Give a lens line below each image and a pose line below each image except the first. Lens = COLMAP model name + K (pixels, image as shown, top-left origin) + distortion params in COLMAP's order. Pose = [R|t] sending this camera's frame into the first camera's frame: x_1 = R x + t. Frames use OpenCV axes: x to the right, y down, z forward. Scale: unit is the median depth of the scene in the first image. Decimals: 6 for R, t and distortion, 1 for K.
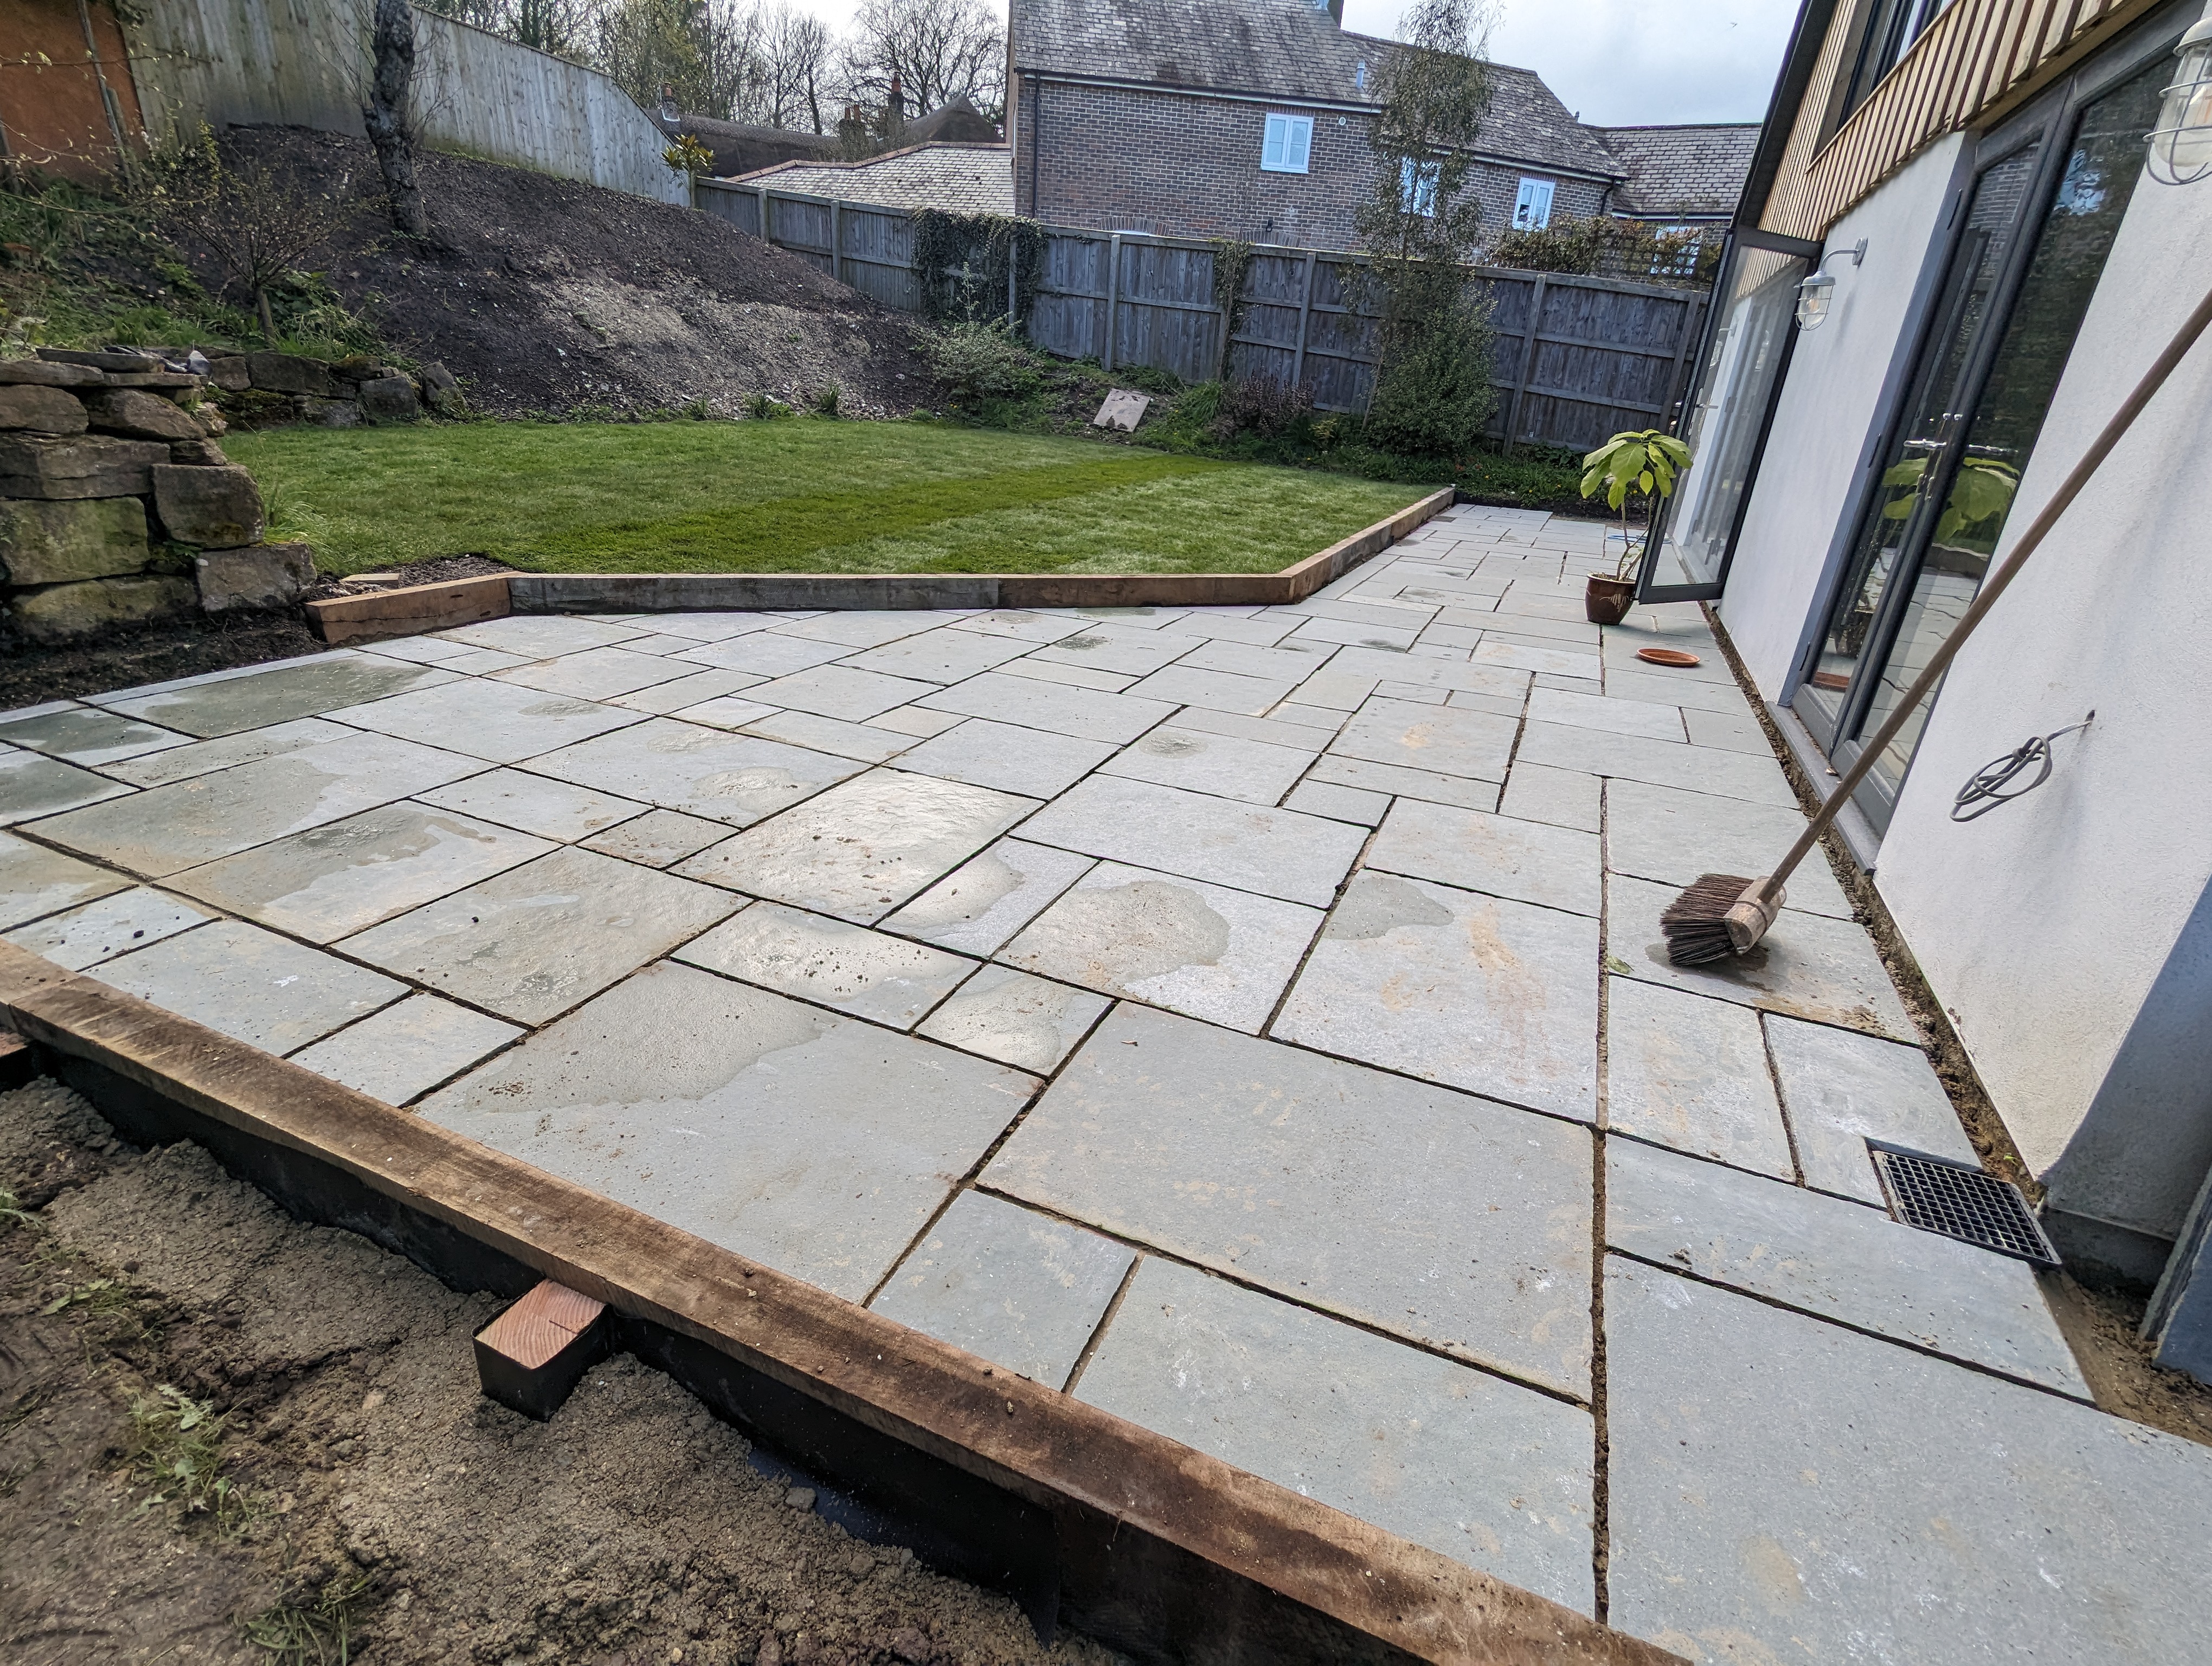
lens RADIAL K [[1048.3, 0, 1103.4], [0, 1048.3, 833.0], [0, 0, 1]] dist [-0.001375, -0.000443]
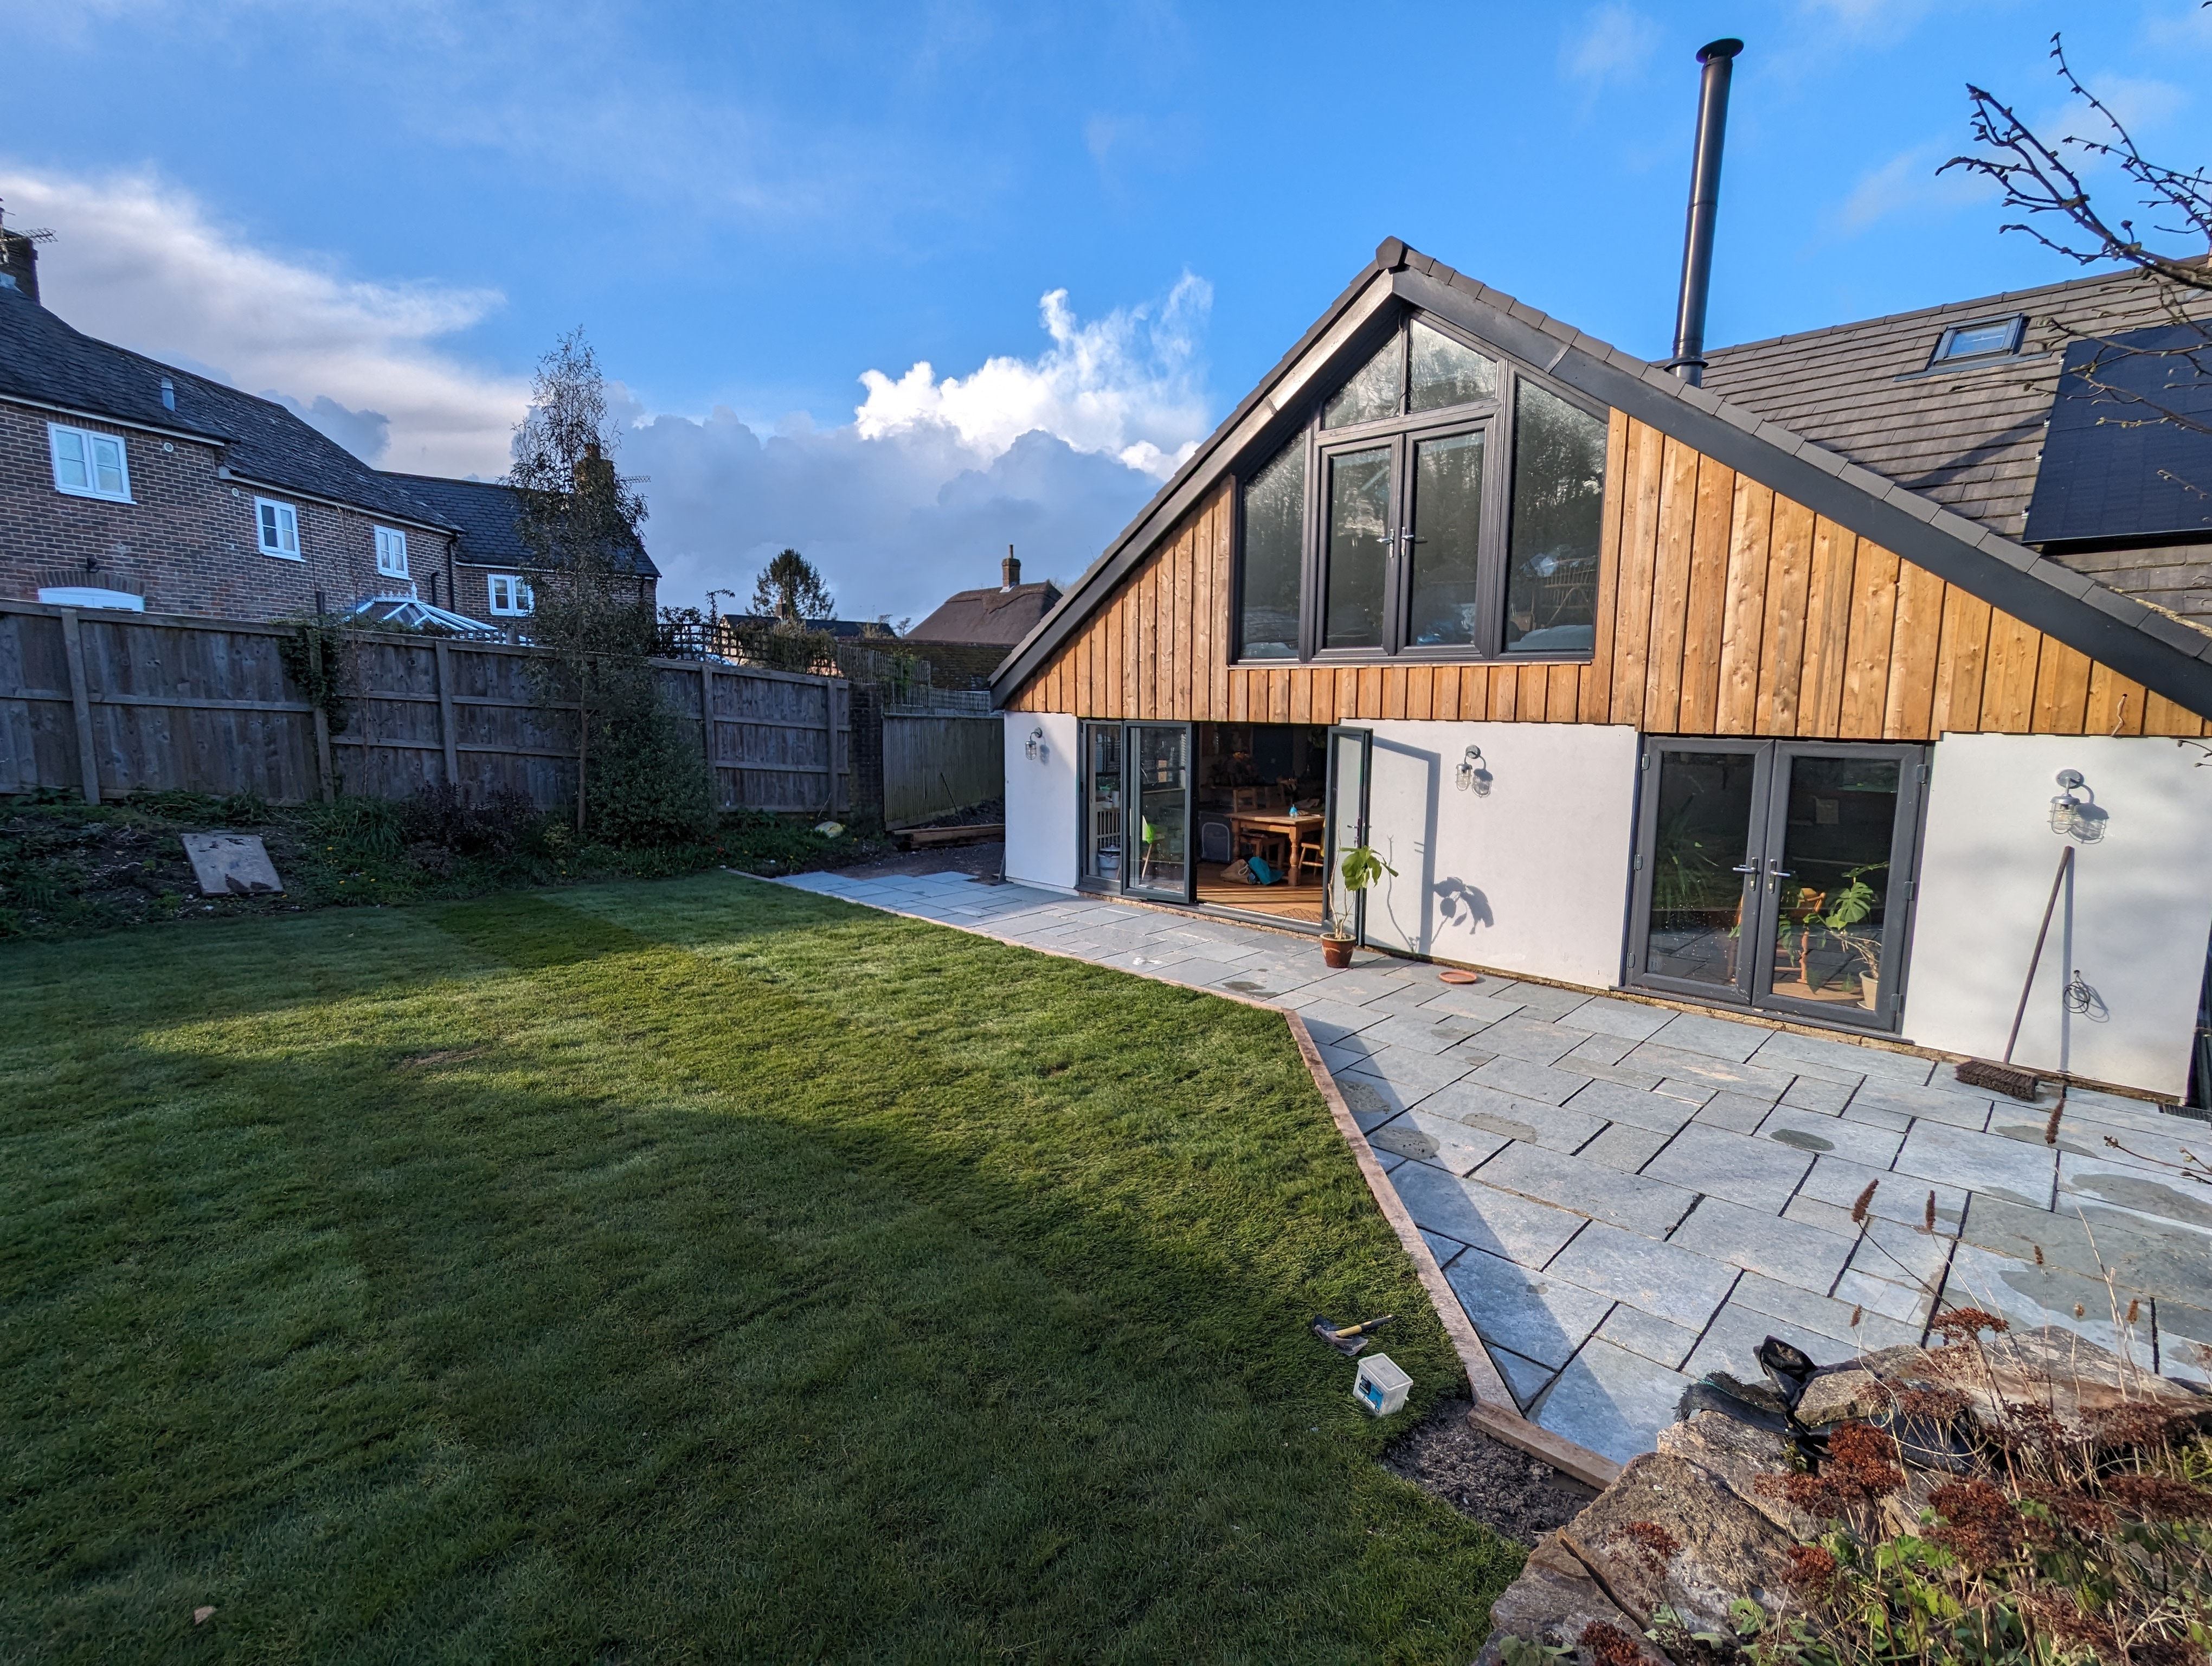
lens RADIAL K [[1048.3, 0, 1103.4], [0, 1048.3, 833.0], [0, 0, 1]] dist [-0.001375, -0.000443]
pose [[0.340535, -0.184501, 0.921952, -0.357861], [0.390511, 0.919737, 0.039818, -0.209882], [-0.855299, 0.346473, 0.385252, 0.246026]]
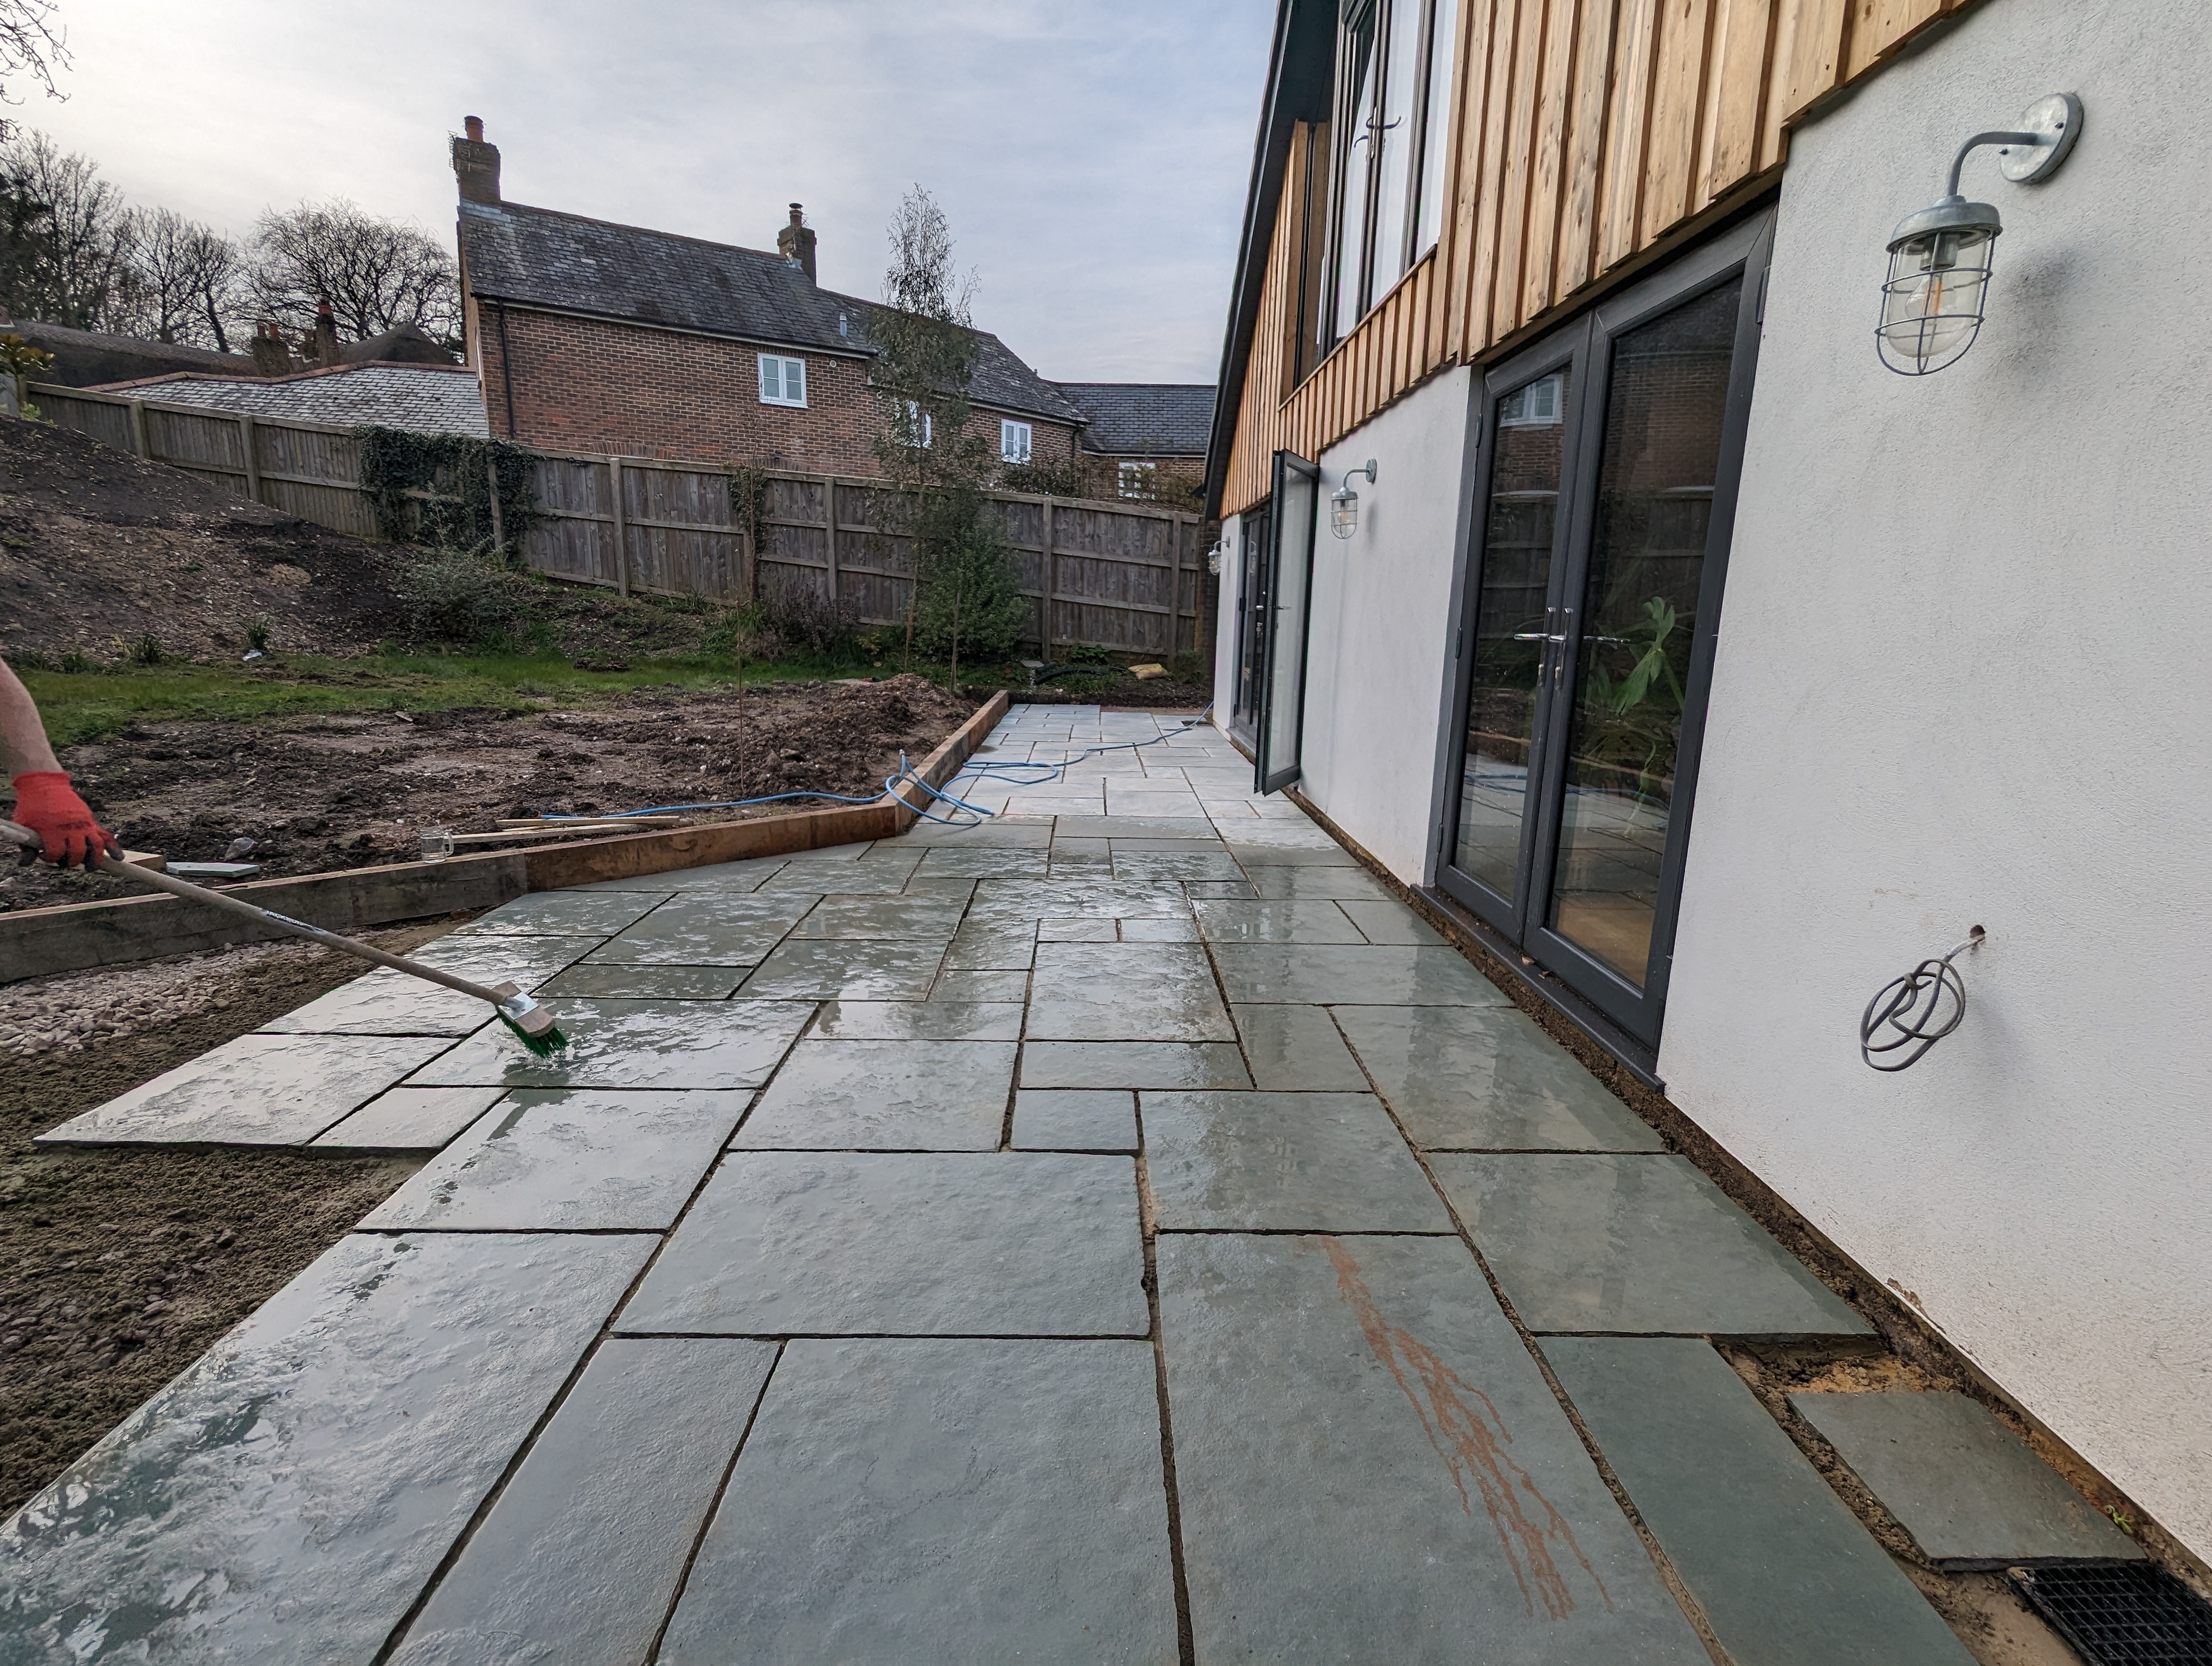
lens RADIAL K [[1043.1, 0, 1104.8], [0, 1043.1, 840.2], [0, 0, 1]] dist [-0.003352, -0.001540]
pose [[0.907259, -0.126913, 0.400966, -0.006494], [0.195233, 0.971526, -0.134244, -0.023062], [-0.372511, 0.200076, 0.906204, 0.050892]]
